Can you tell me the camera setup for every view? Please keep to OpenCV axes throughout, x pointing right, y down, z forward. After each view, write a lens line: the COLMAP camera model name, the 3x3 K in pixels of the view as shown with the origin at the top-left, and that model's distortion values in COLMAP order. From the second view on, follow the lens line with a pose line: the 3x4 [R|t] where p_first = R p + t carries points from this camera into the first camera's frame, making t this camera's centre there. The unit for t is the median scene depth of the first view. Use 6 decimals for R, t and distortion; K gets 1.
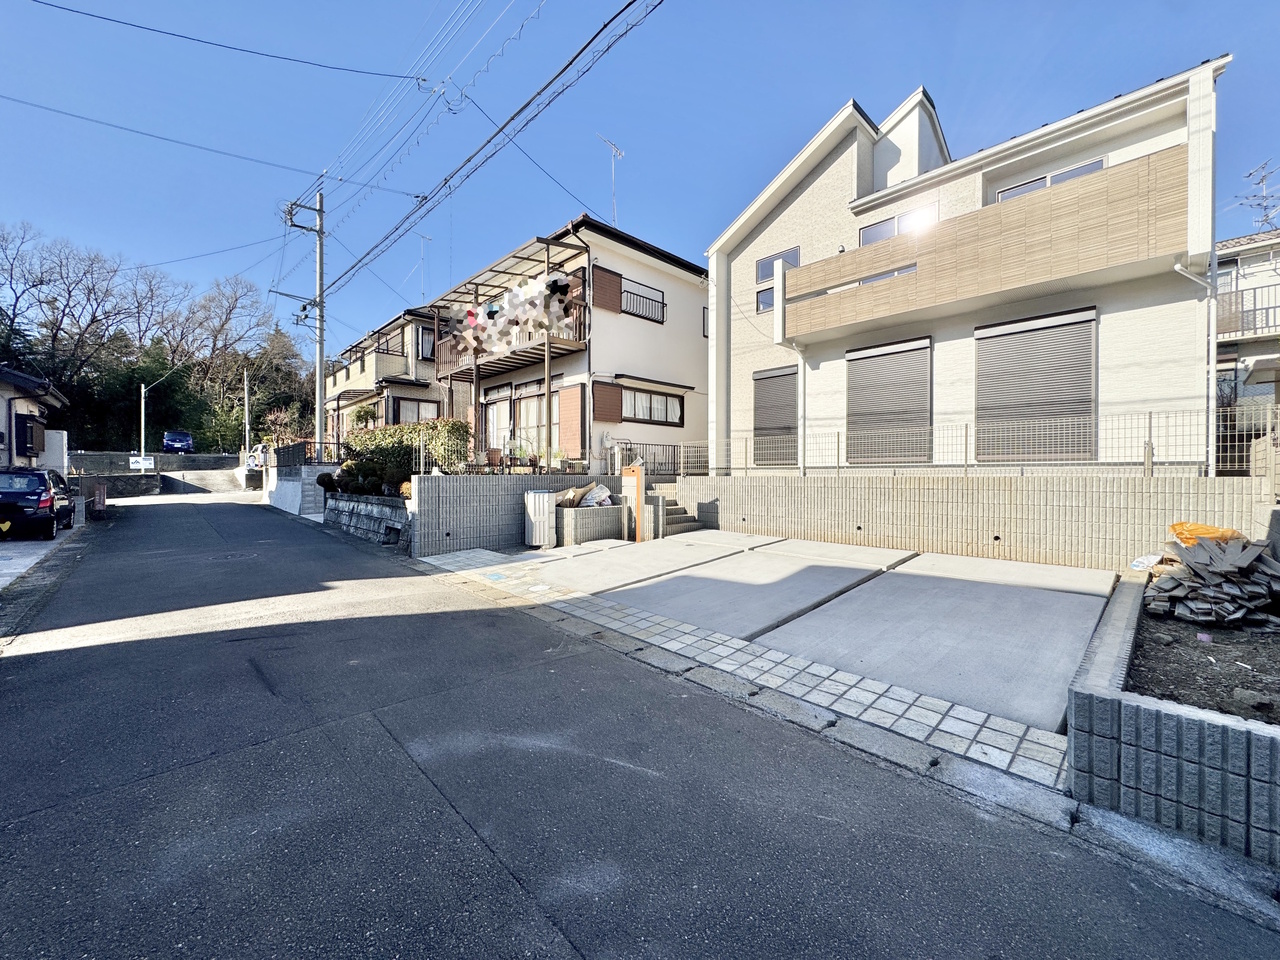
lens RADIAL K [[508.2, 0, 638.7], [0, 508.2, 478.8], [0, 0, 1]] dist [0.001180, -0.000042]
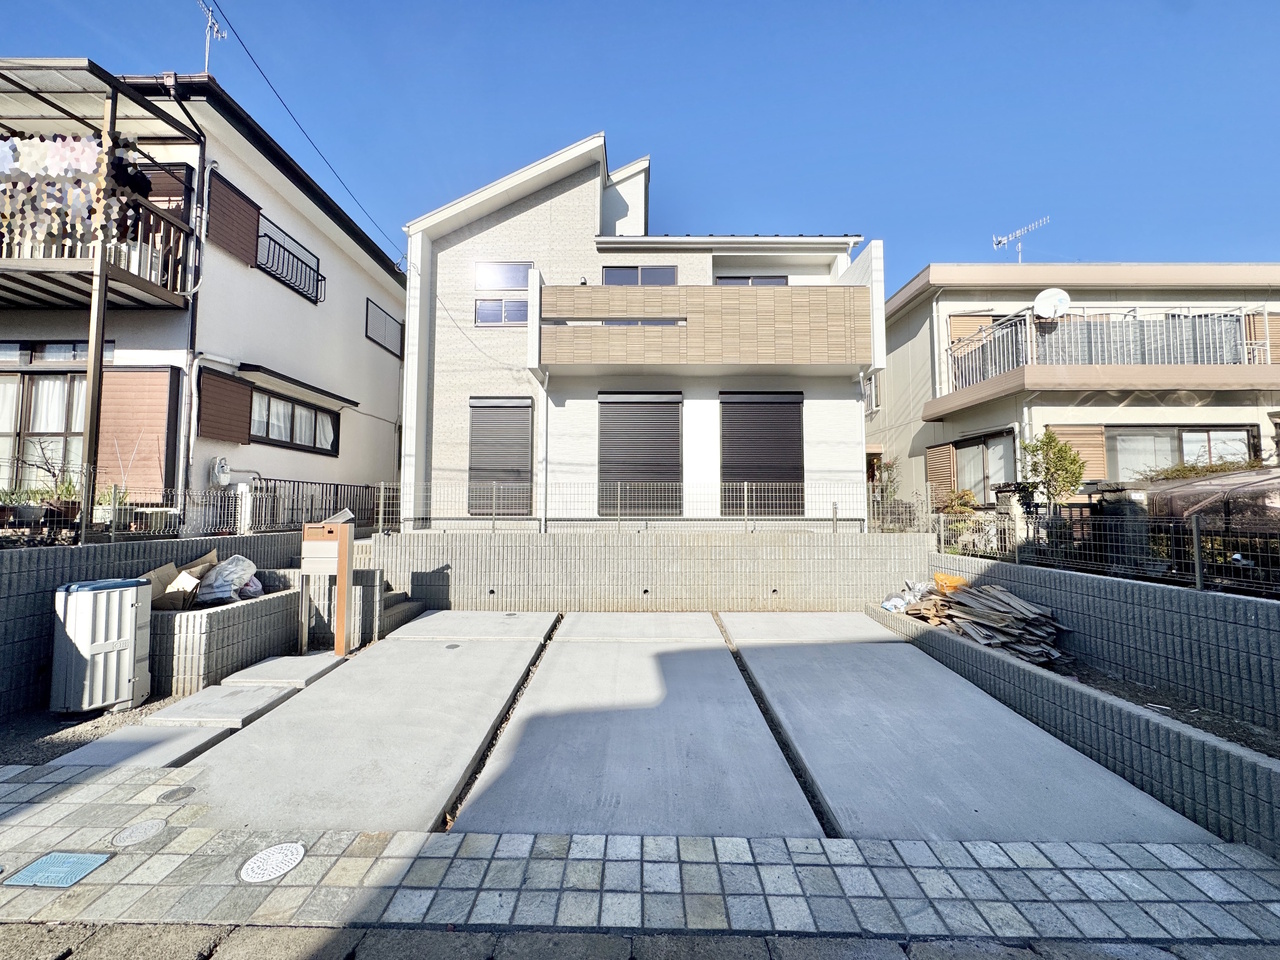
lens RADIAL K [[509.1, 0, 638.3], [0, 509.1, 479.0], [0, 0, 1]] dist [-0.002618, 0.000014]
pose [[0.689900, 0.043202, 0.722615, -0.193359], [0.004851, 0.997919, -0.064292, -0.036704], [-0.723889, 0.047860, 0.688255, 0.328111]]
